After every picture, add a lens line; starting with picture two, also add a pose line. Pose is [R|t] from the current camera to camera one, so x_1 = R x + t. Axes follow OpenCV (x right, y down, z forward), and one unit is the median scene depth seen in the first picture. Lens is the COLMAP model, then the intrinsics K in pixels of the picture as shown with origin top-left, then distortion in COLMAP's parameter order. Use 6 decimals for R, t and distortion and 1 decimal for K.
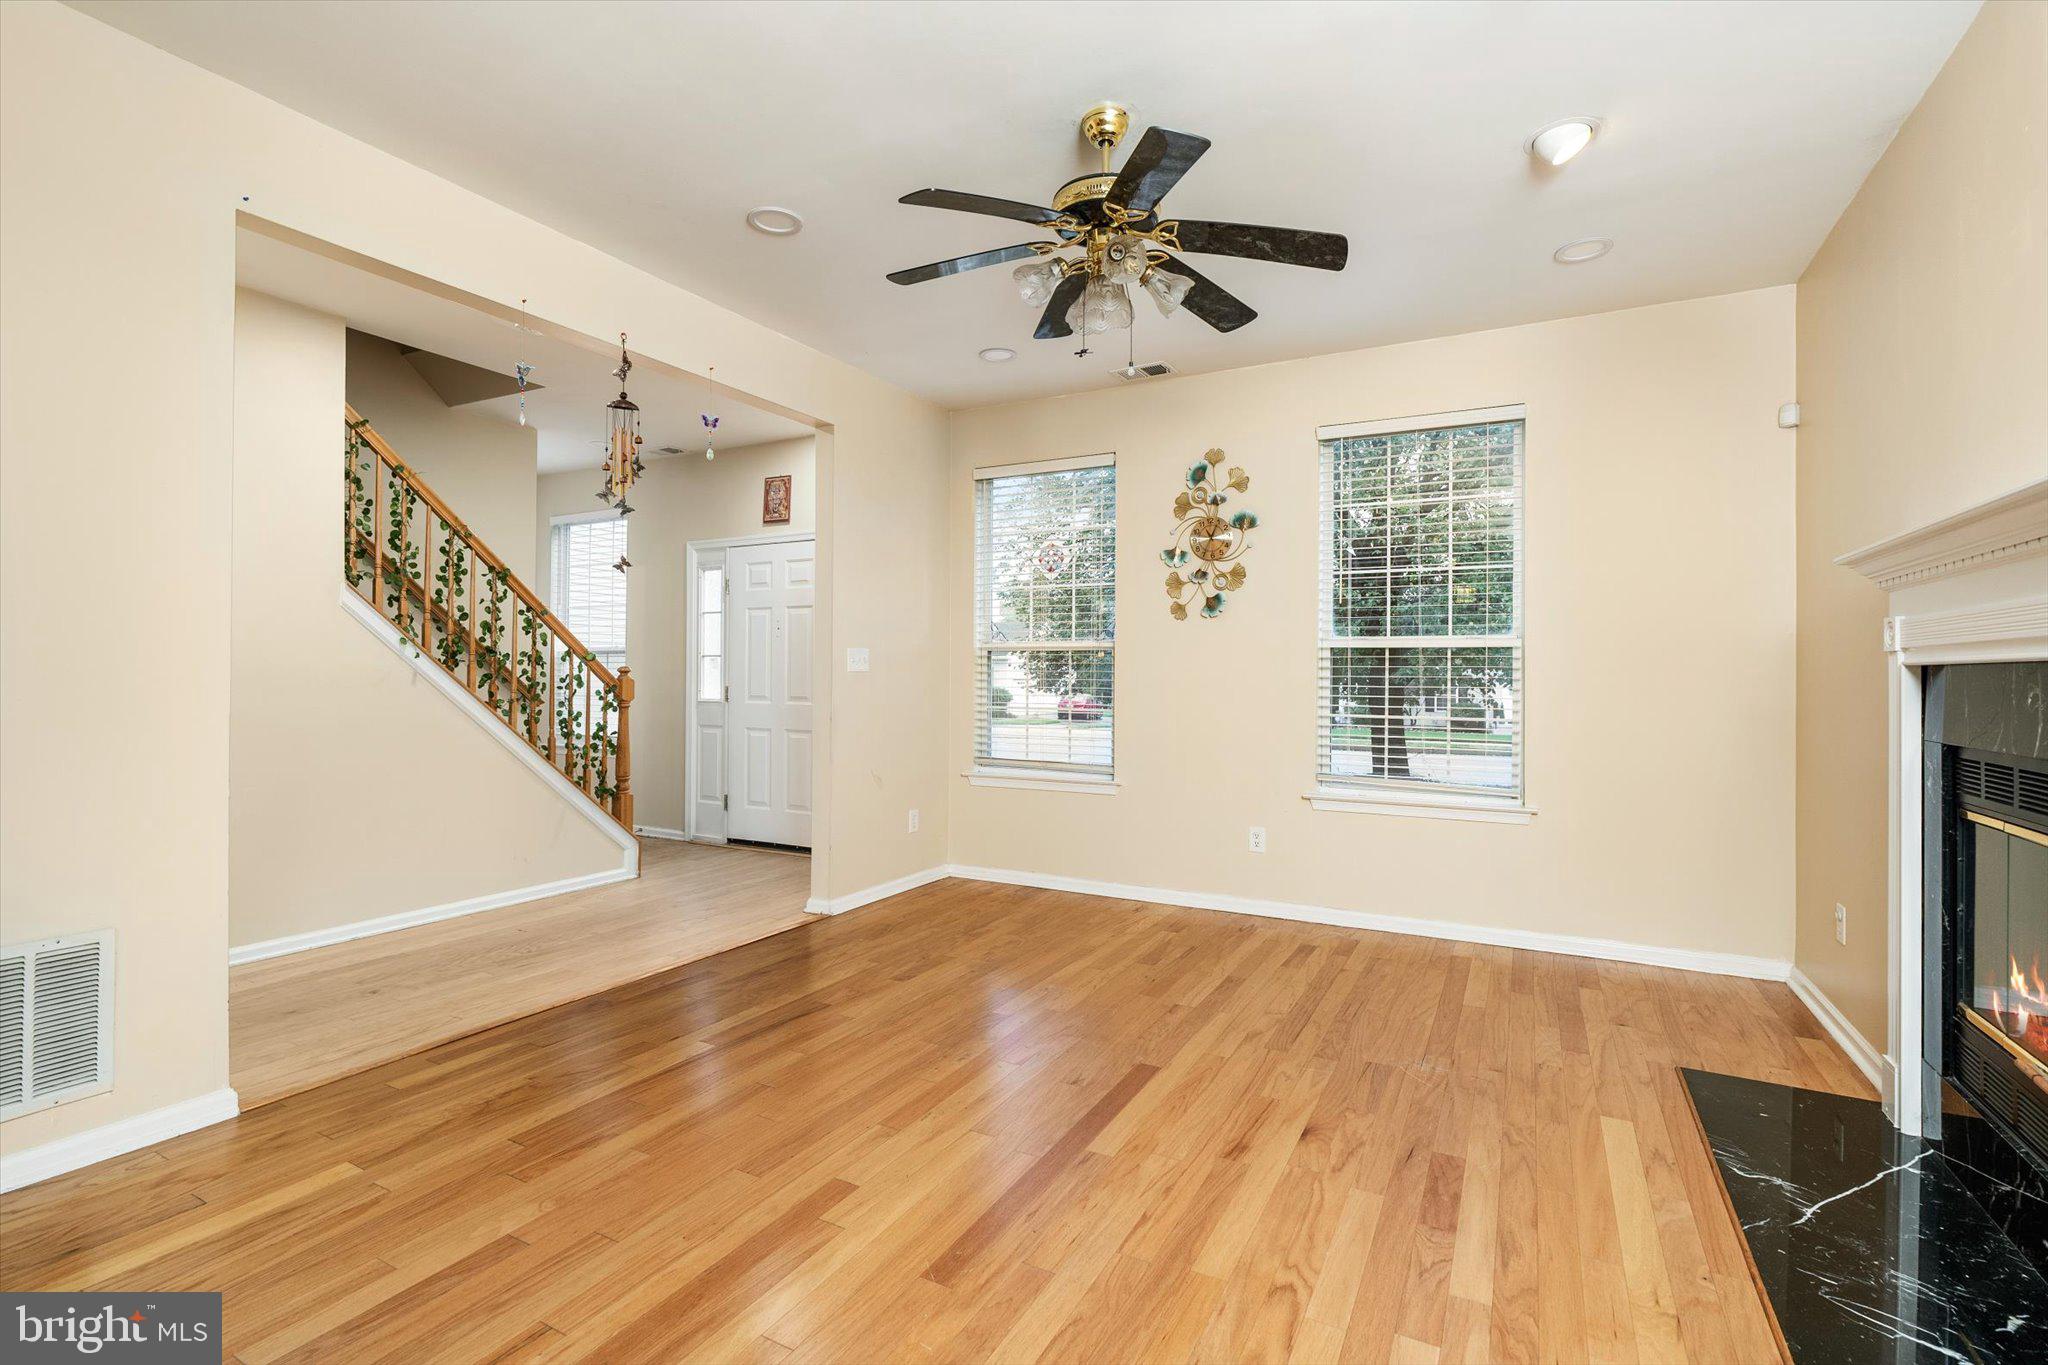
lens RADIAL K [[937.0, 0, 1018.2], [0, 937.0, 684.0], [0, 0, 1]] dist [0.000123, -0.000153]
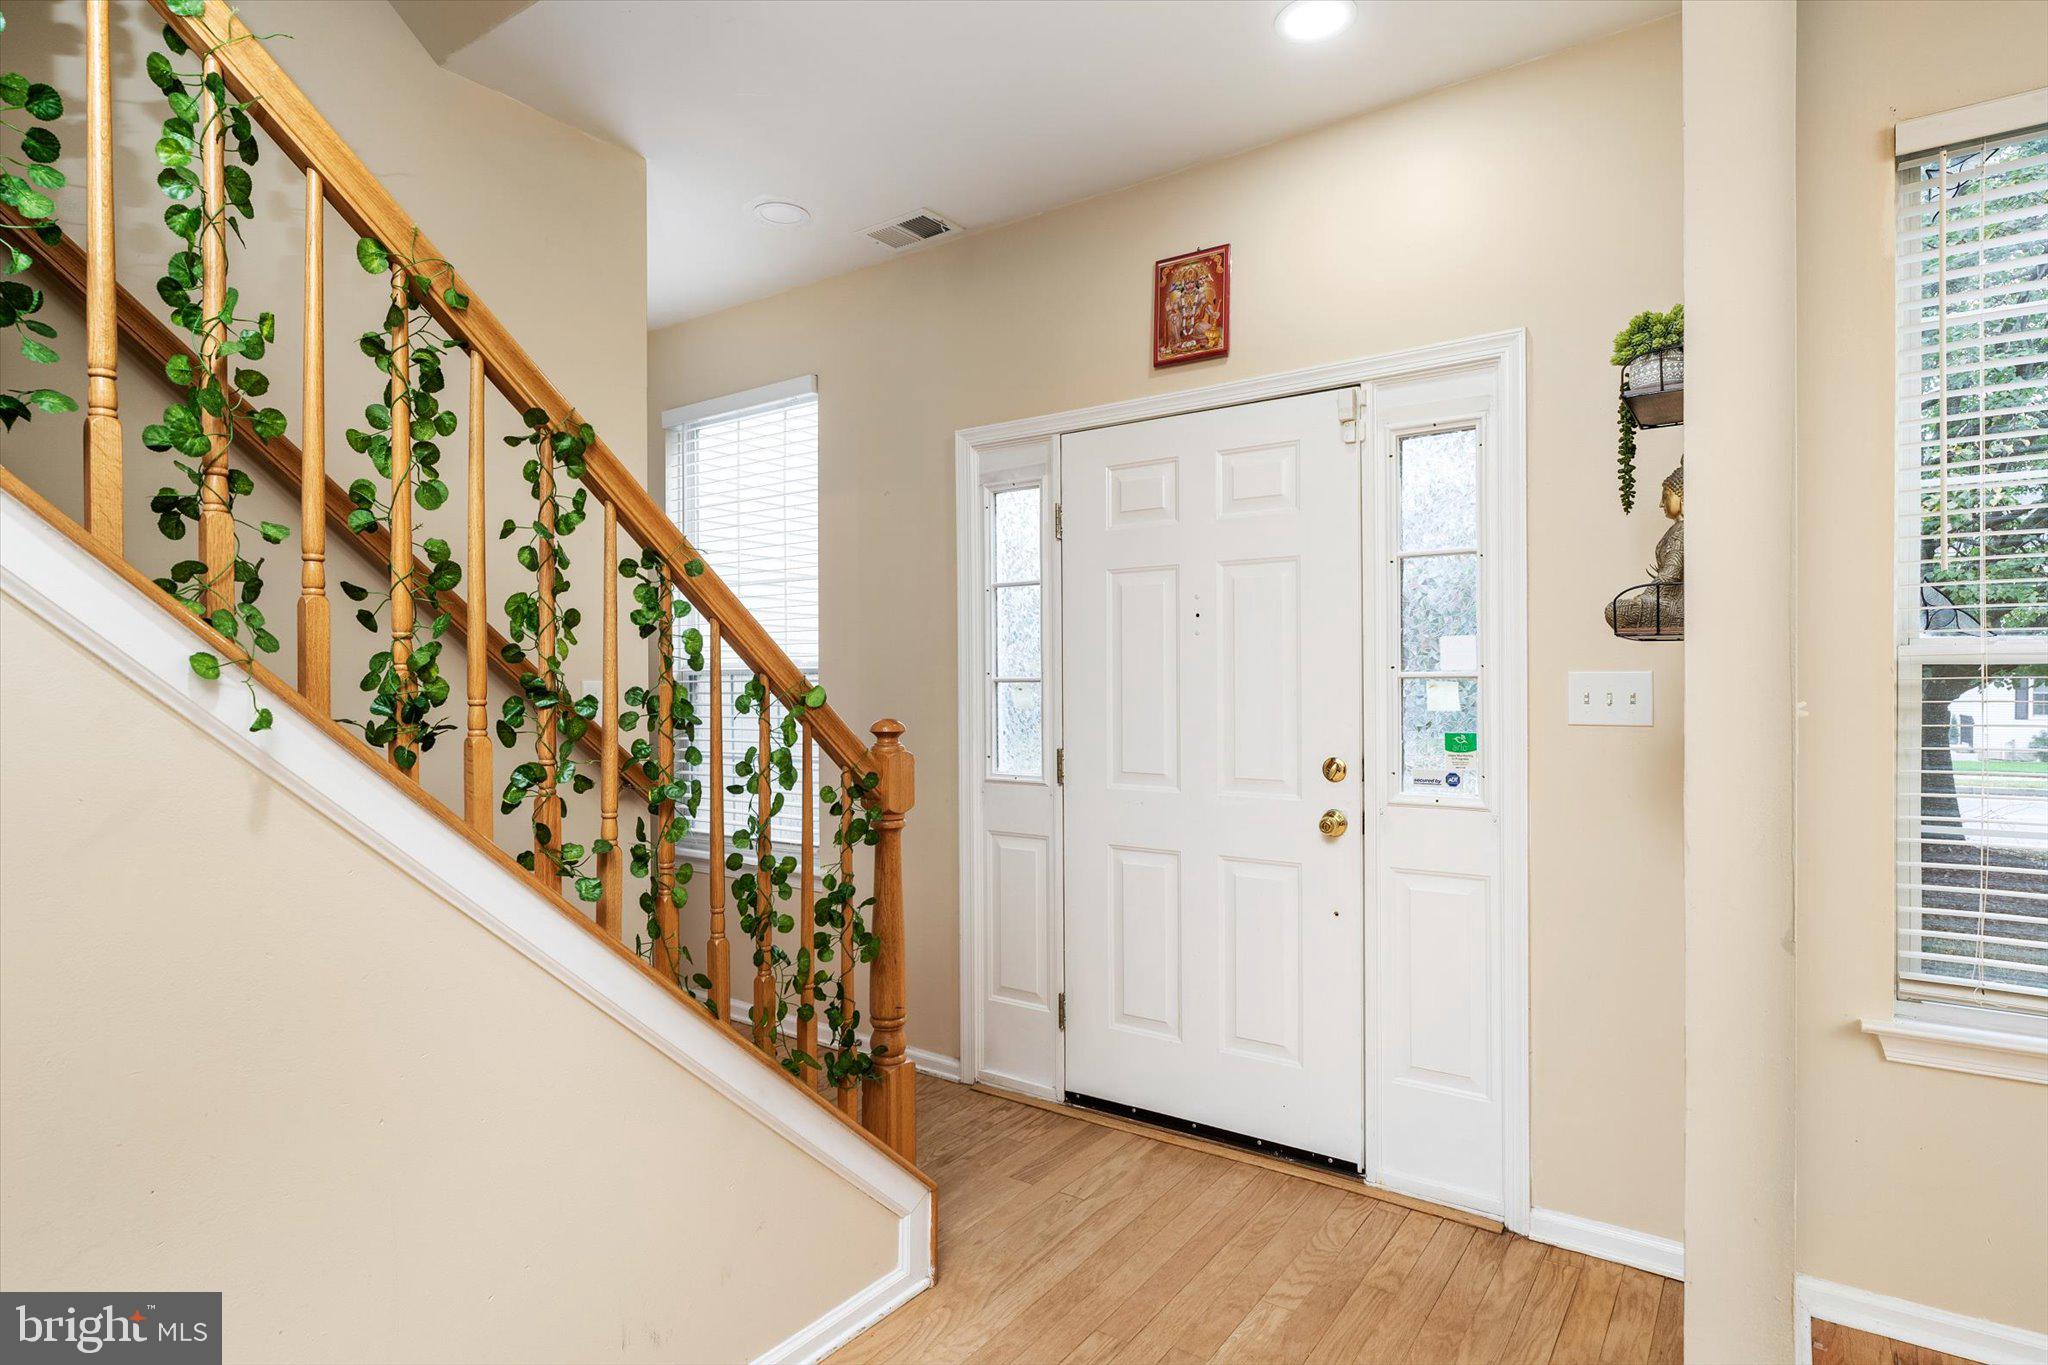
lens RADIAL K [[1080.3, 0, 1022.5], [0, 1080.3, 702.4], [0, 0, 1]] dist [0.001743, 0.000353]
pose [[0.992992, -0.012116, -0.117559, -0.344542], [0.013136, 0.999882, 0.007905, -0.030632], [0.117449, -0.009394, 0.993034, 0.631516]]
